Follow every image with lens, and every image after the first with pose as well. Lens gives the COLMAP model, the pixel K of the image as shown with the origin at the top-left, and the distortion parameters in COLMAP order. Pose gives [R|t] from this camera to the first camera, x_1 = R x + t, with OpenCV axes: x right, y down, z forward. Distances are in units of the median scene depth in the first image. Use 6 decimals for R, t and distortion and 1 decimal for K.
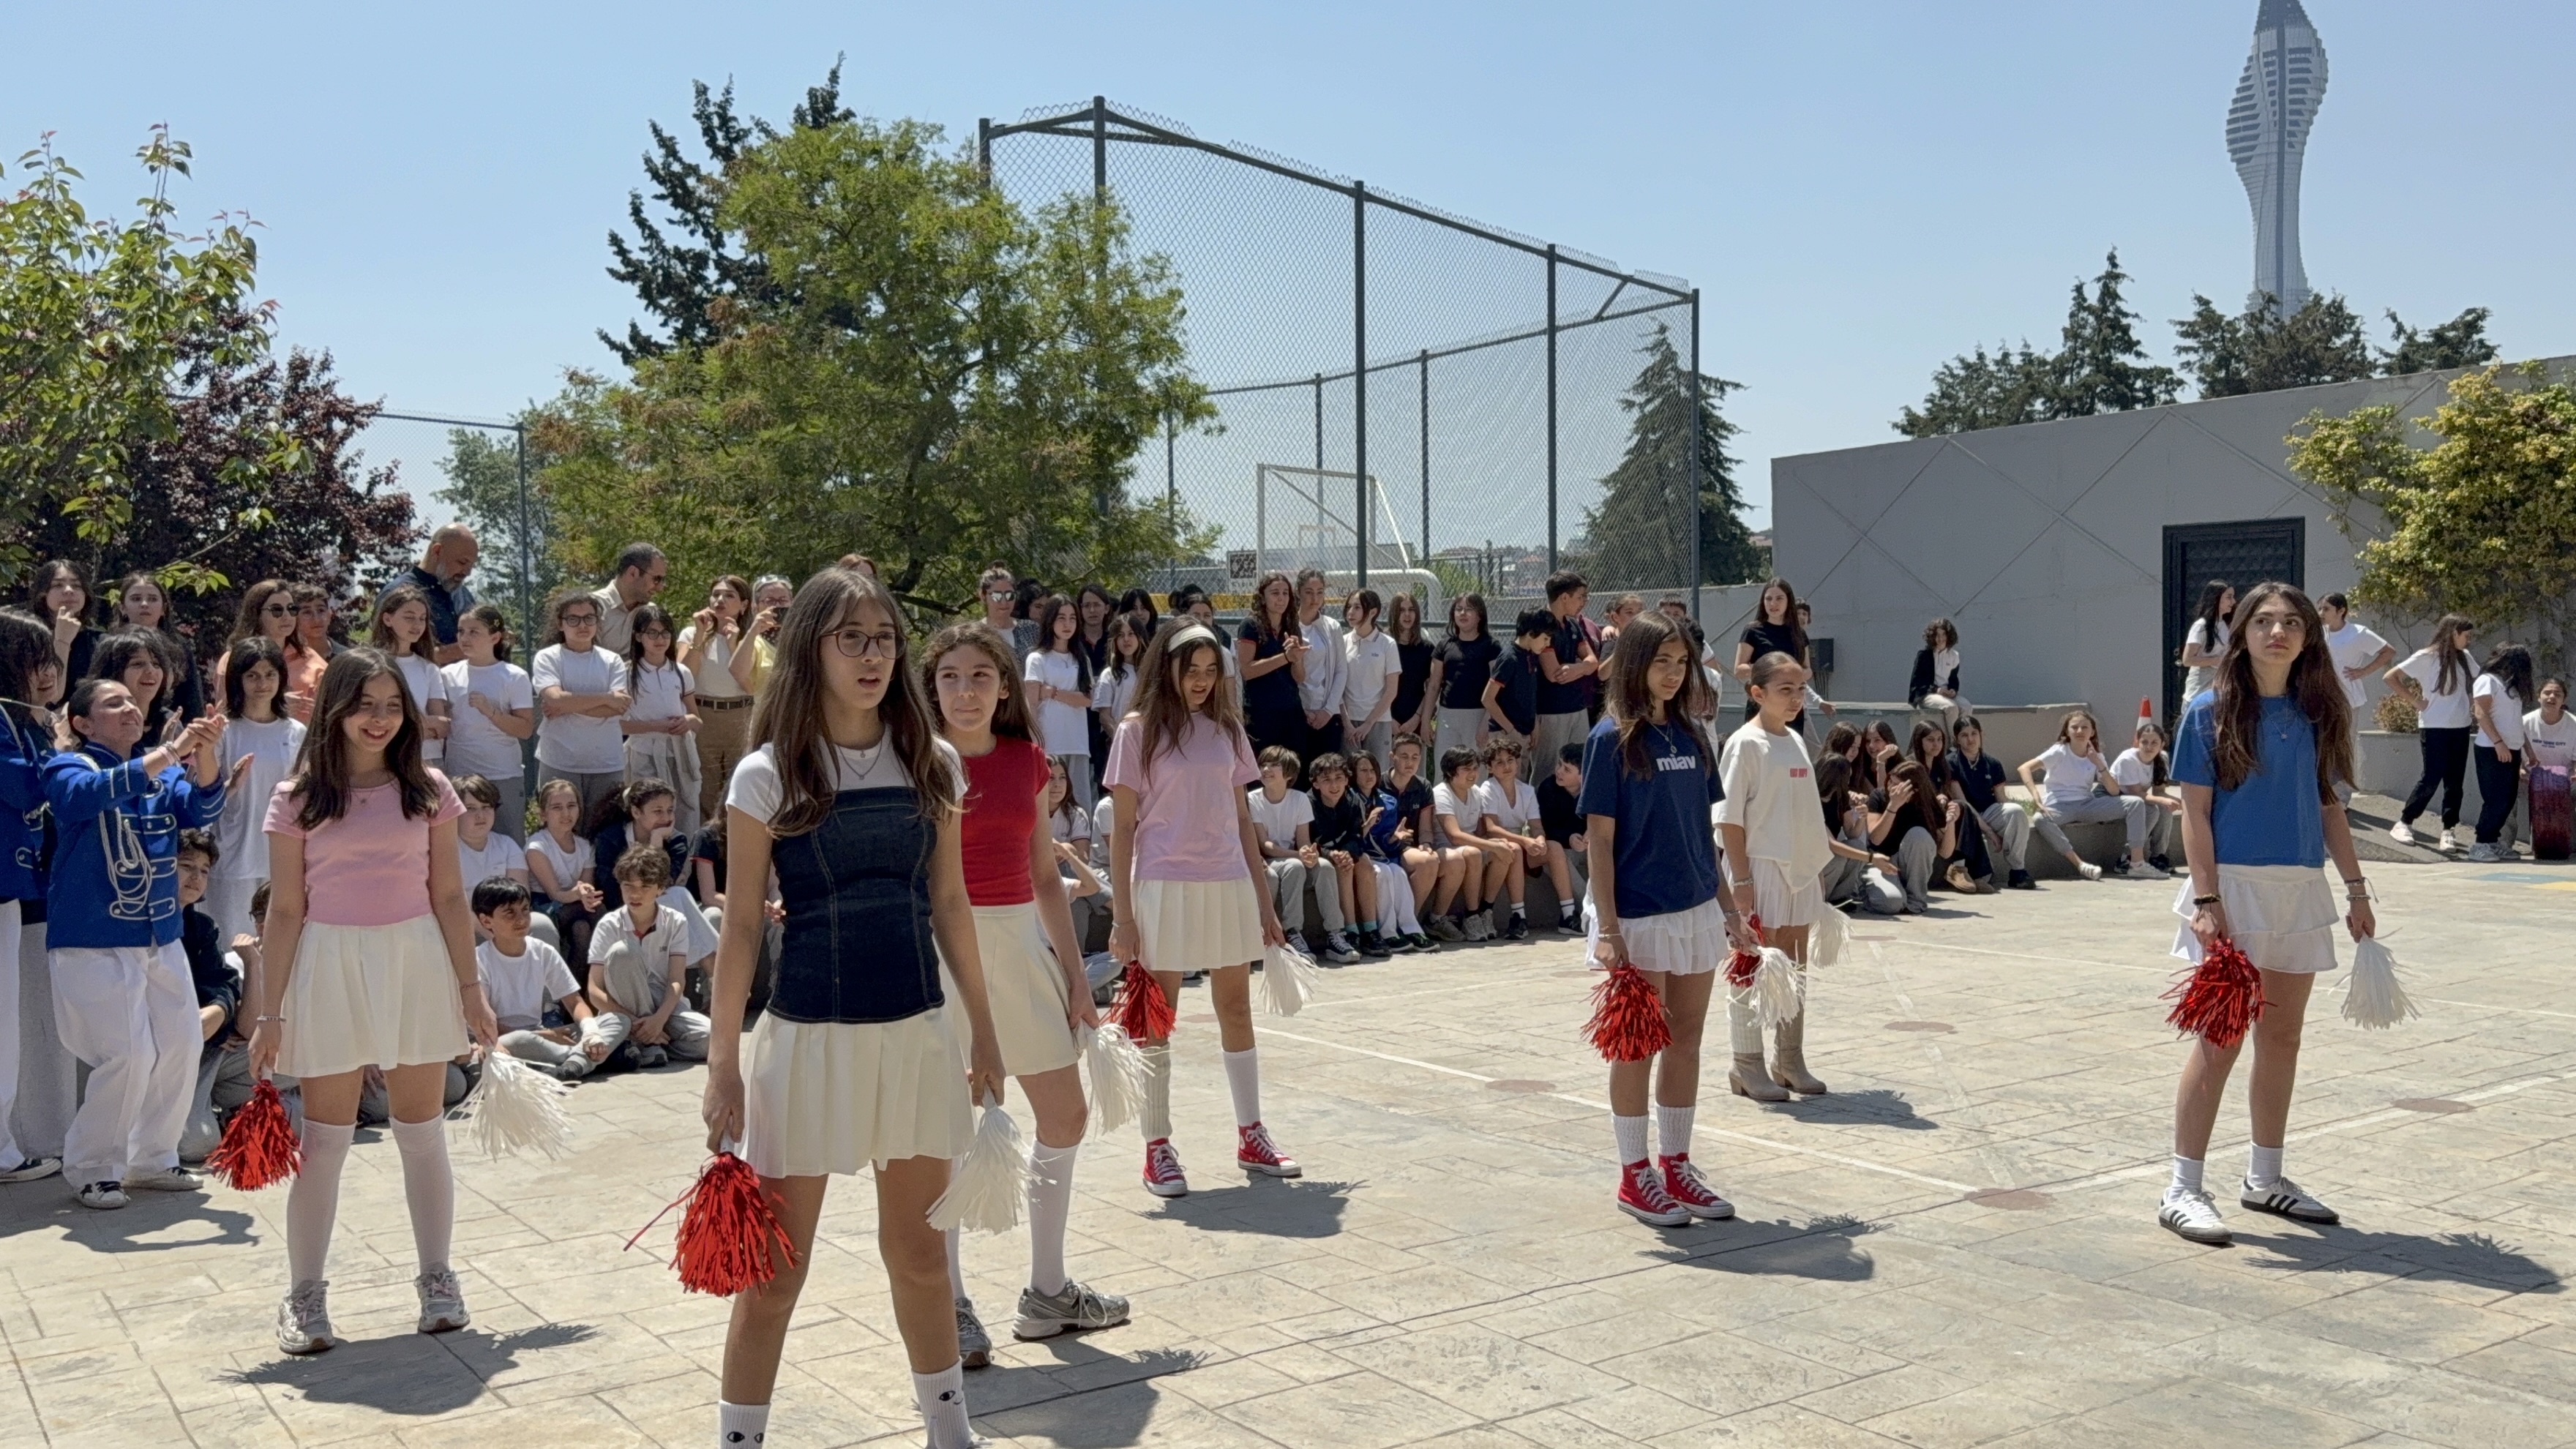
lens RADIAL K [[2201.0, 0, 1286.1], [0, 2201.0, 734.5], [0, 0, 1]] dist [0.149370, -0.289323]
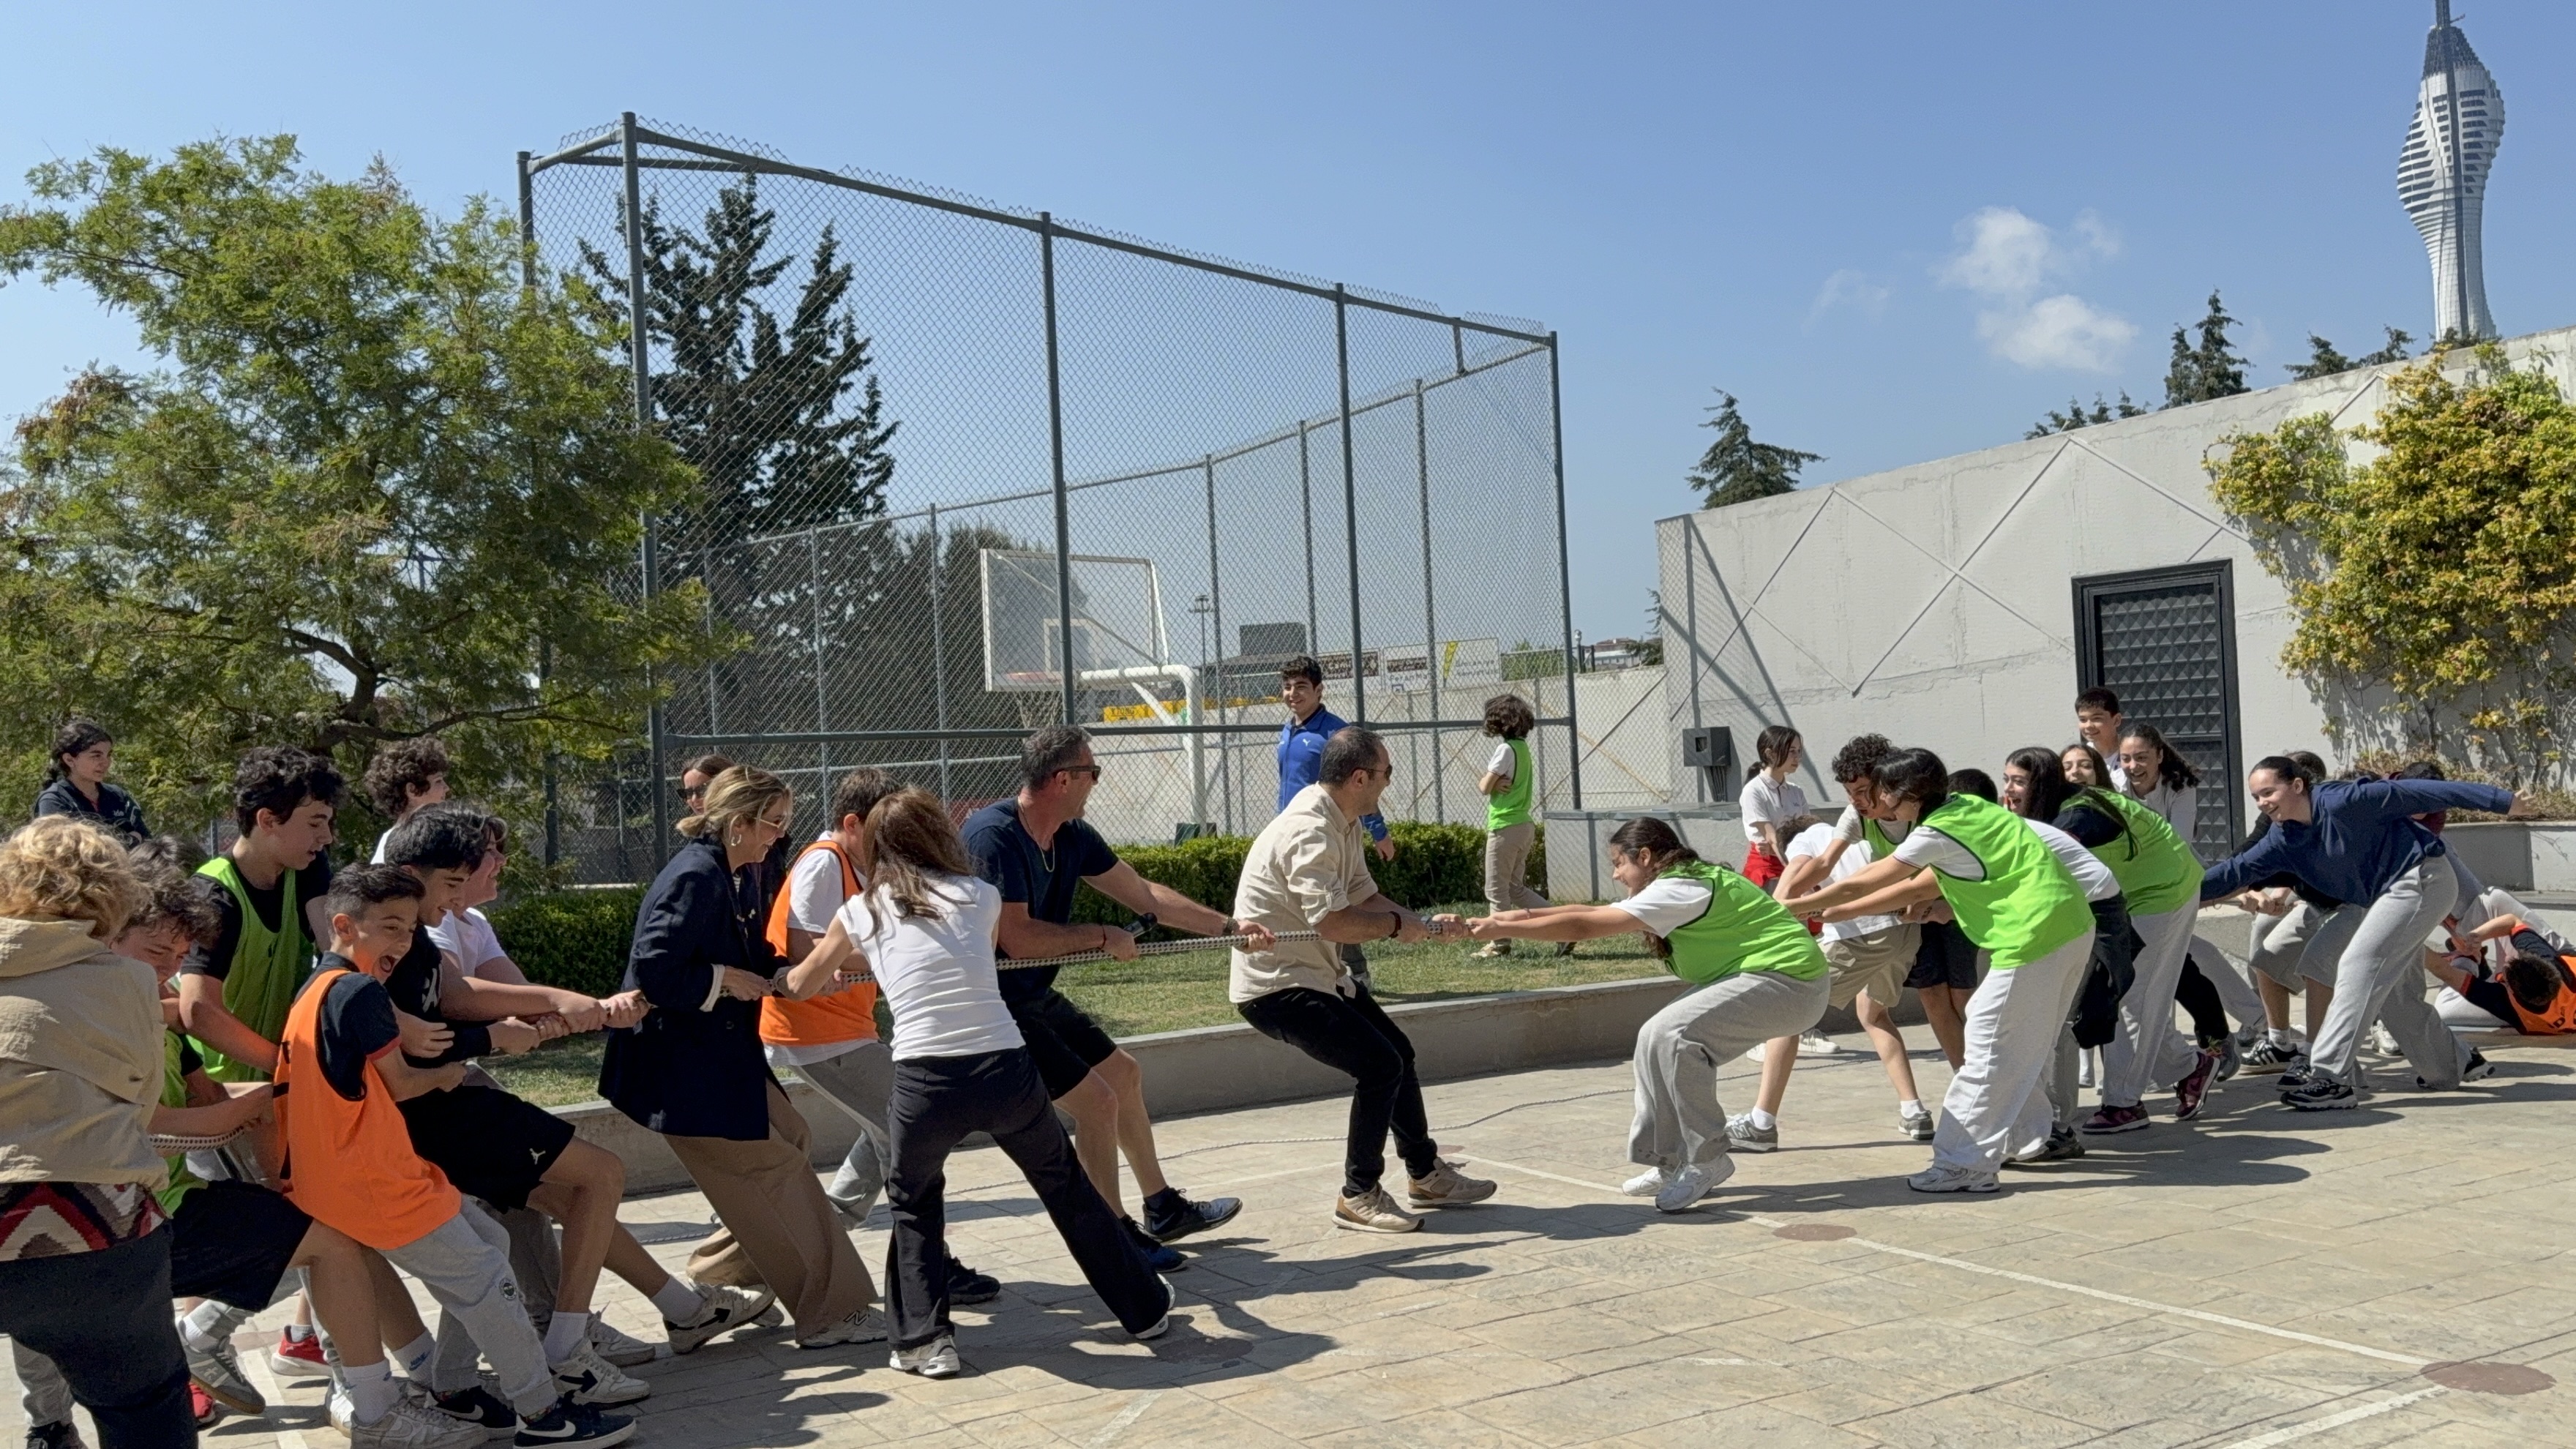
lens RADIAL K [[2160.1, 0, 1290.5], [0, 2160.1, 732.1], [0, 0, 1]] dist [0.102067, -0.181357]
pose [[0.994567, -0.038803, -0.096594, 0.105020], [0.034141, 0.998193, -0.049453, -0.003919], [0.098338, 0.045887, 0.994095, 0.102786]]
